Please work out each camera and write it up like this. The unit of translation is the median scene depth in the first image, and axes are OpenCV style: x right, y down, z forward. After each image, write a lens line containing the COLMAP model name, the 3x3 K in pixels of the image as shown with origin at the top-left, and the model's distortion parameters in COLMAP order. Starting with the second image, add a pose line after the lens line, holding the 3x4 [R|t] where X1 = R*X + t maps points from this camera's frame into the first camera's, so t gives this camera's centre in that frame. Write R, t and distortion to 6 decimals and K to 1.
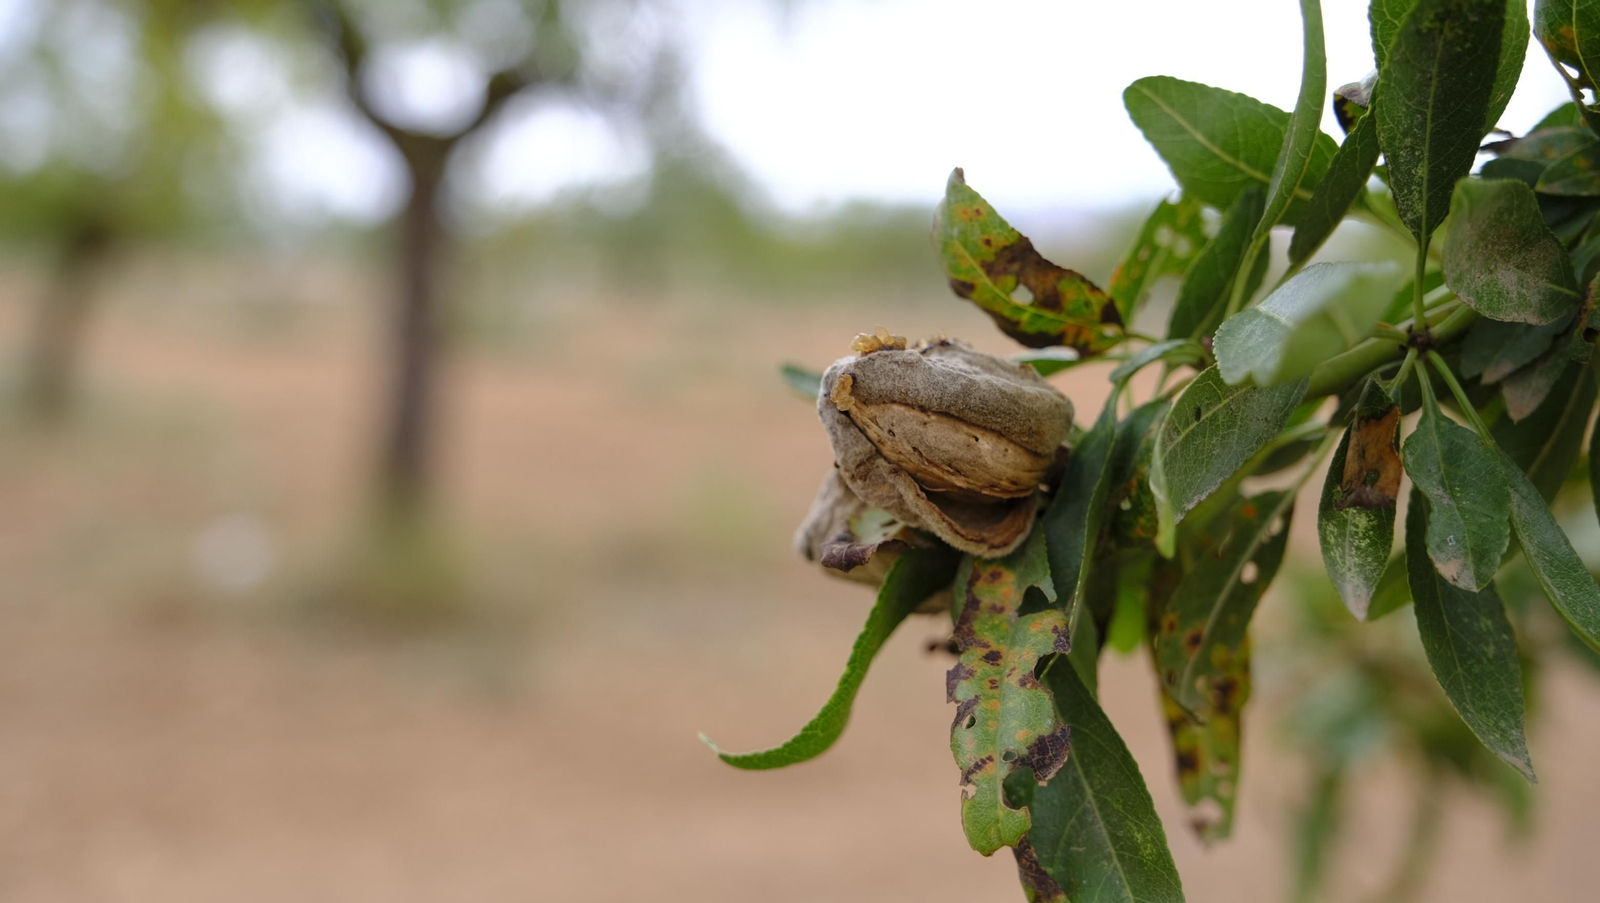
lens RADIAL K [[1120.0, 0, 808.7], [0, 1120.0, 453.7], [0, 0, 1]] dist [-0.020801, 0.002900]
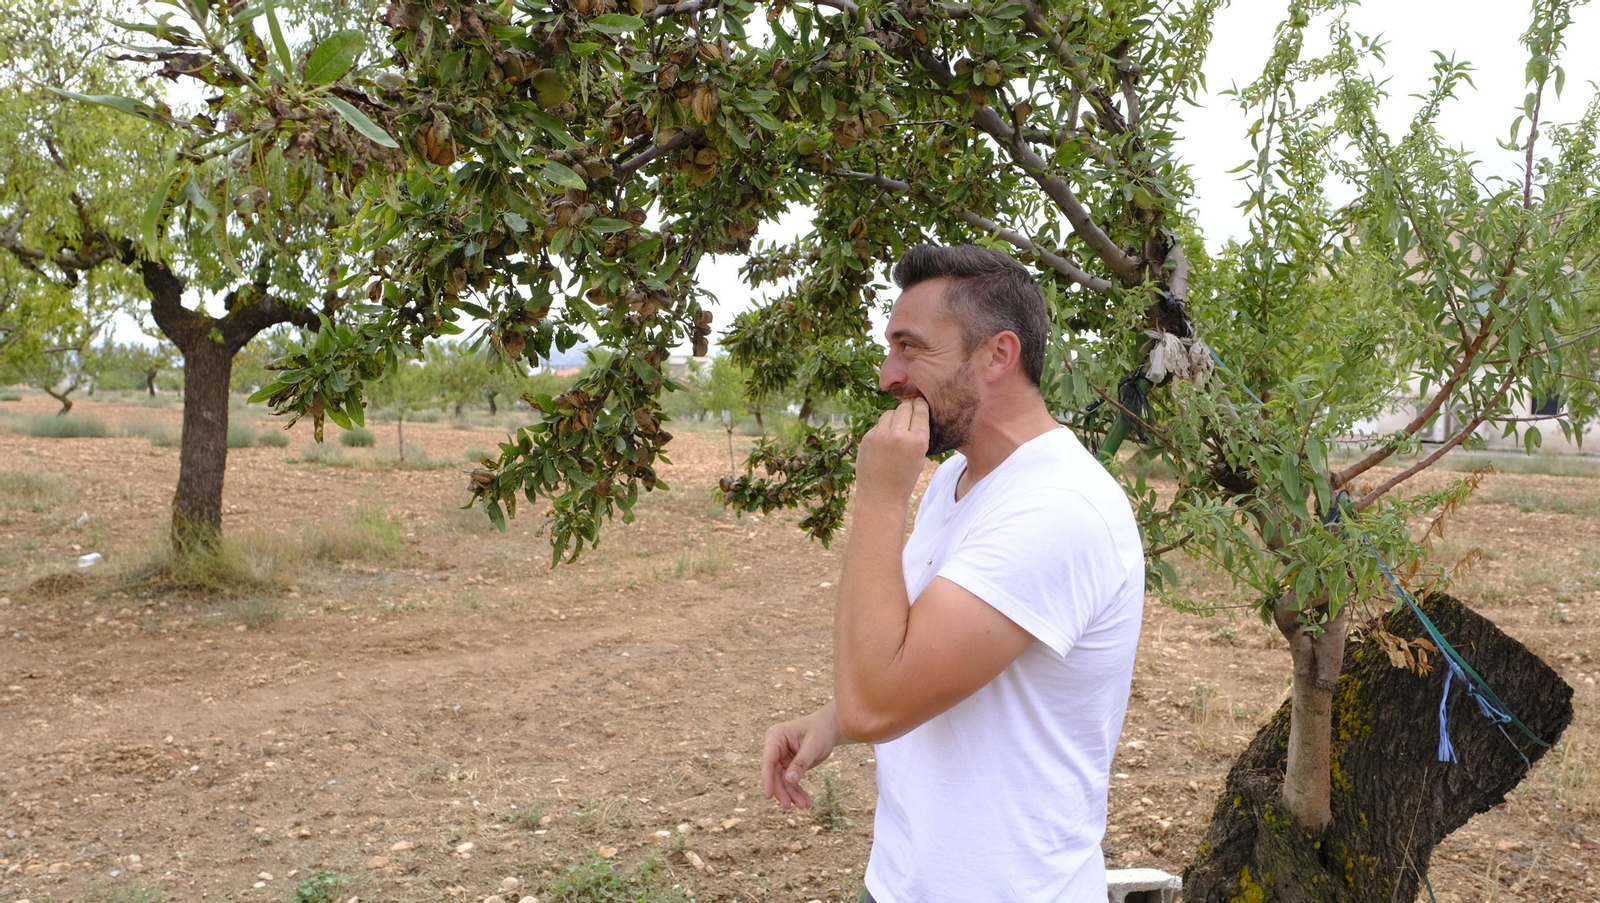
lens RADIAL K [[1120.0, 0, 808.7], [0, 1120.0, 453.7], [0, 0, 1]] dist [-0.020801, 0.002900]
pose [[0.939285, -0.031910, 0.341652, -0.524712], [0.041641, 0.998908, -0.021184, 0.102746], [-0.340603, 0.034125, 0.939588, -9.156690]]
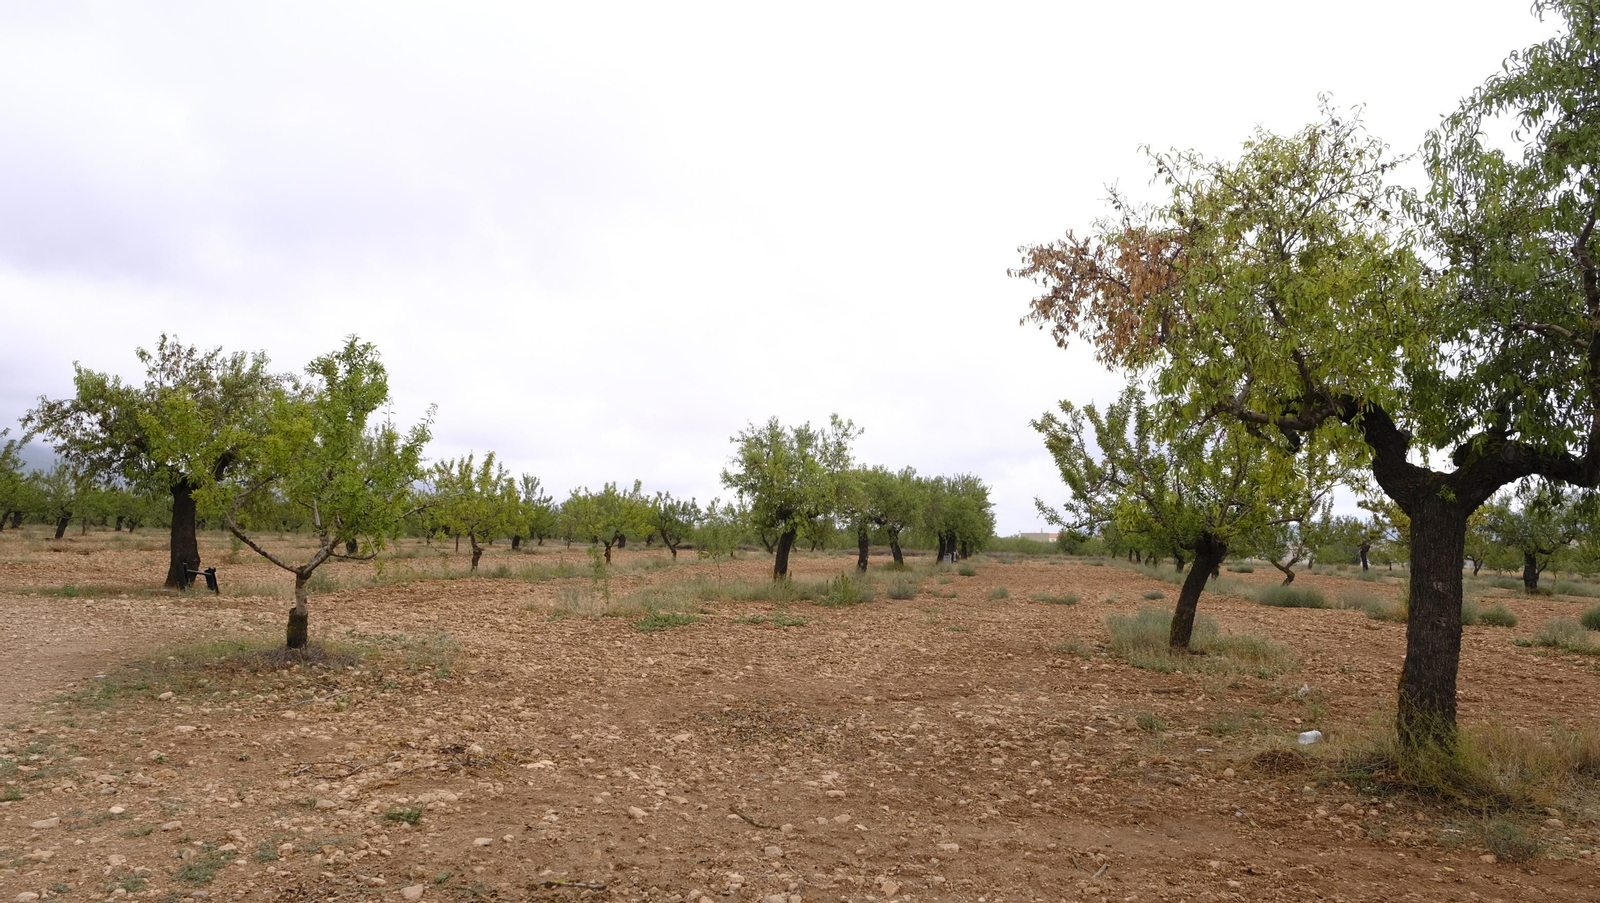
lens RADIAL K [[1120.0, 0, 808.7], [0, 1120.0, 453.7], [0, 0, 1]] dist [-0.020801, 0.002900]
pose [[0.799805, -0.061886, -0.597062, -1.096396], [-0.051505, 0.983927, -0.170980, -0.011134], [0.598047, 0.167502, 0.783762, -6.776804]]
